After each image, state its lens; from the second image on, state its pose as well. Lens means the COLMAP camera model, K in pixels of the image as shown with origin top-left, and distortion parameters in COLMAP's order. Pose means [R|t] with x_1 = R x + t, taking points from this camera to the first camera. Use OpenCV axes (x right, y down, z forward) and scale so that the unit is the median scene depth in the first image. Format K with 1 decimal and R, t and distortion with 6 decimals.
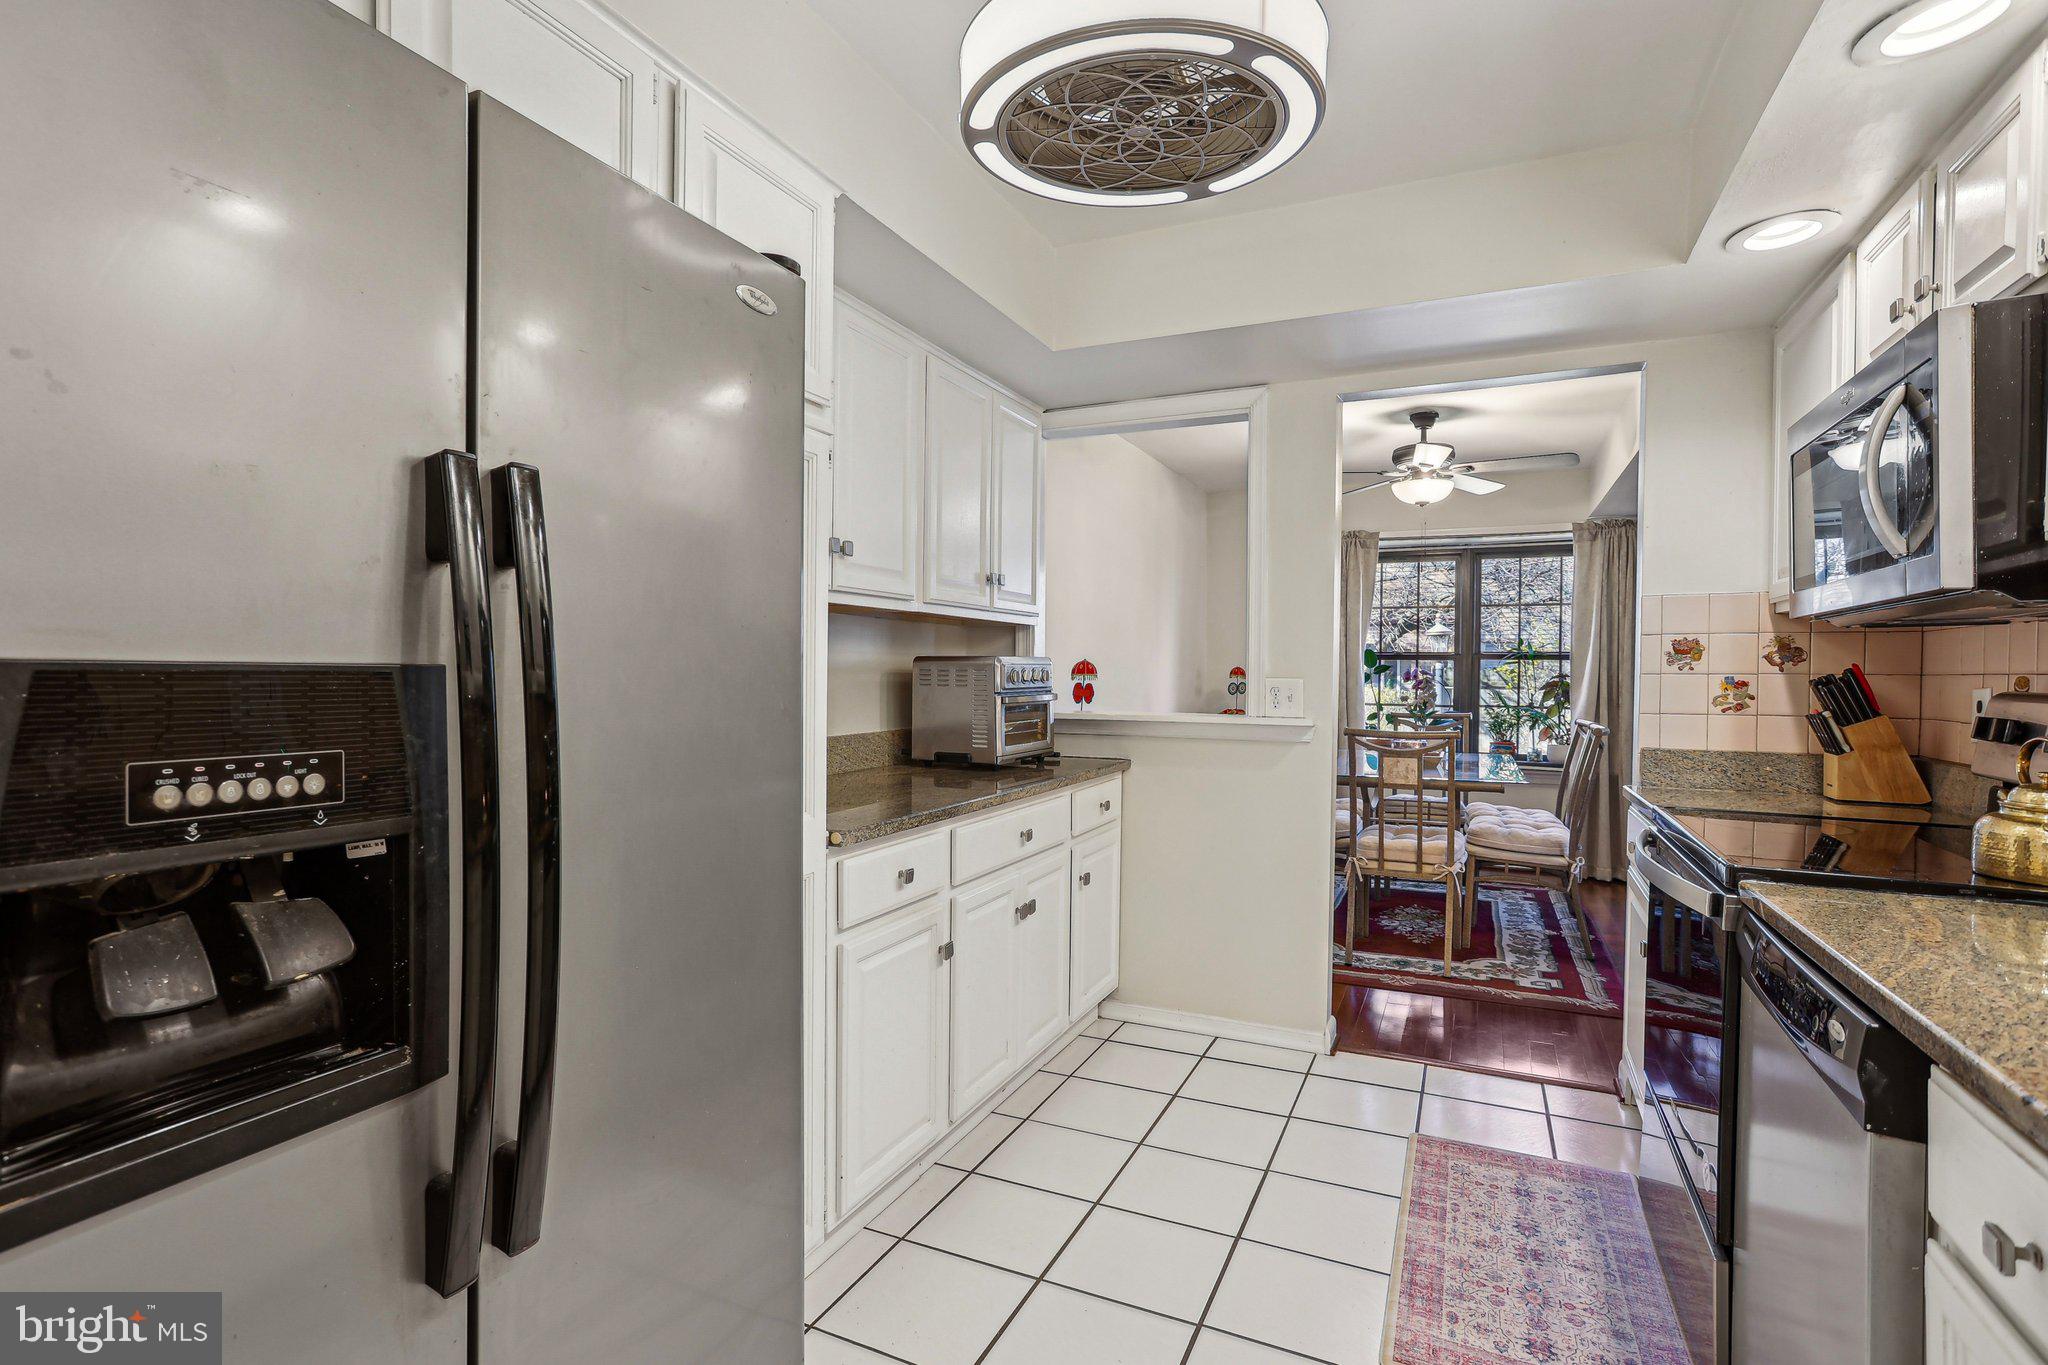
lens RADIAL K [[990.4, 0, 1017.7], [0, 990.4, 677.5], [0, 0, 1]] dist [-0.037680, 0.033283]
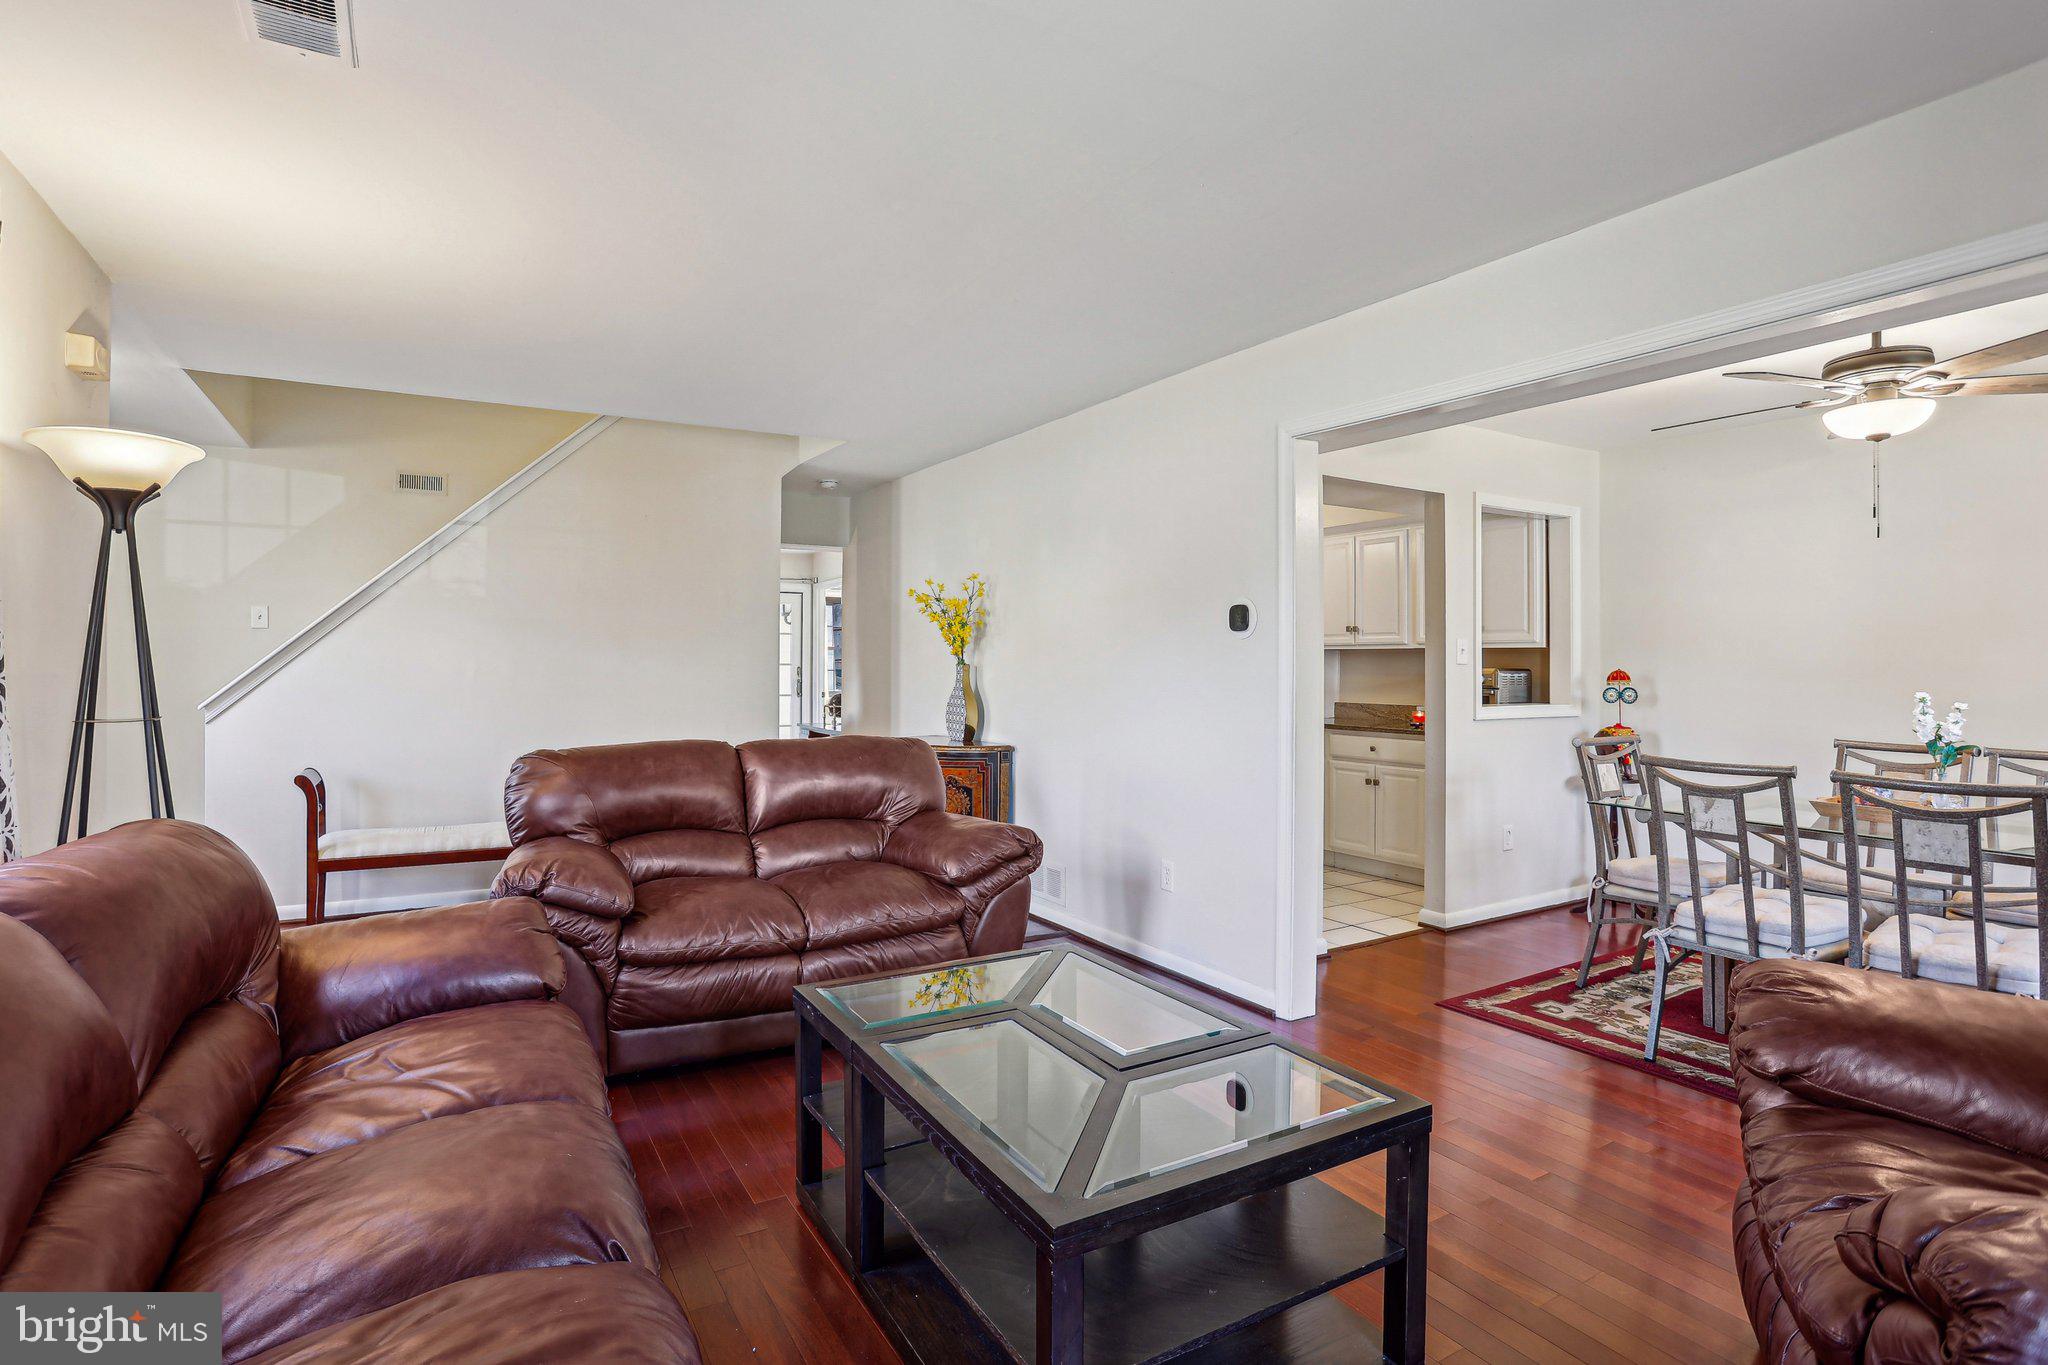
lens RADIAL K [[999.8, 0, 990.3], [0, 999.8, 663.8], [0, 0, 1]] dist [-0.068062, 0.034895]
pose [[-0.576483, -0.008248, -0.817068, 2.039235], [-0.013754, 0.999905, -0.000389, -0.019565], [0.816994, 0.011013, -0.576542, 1.374653]]
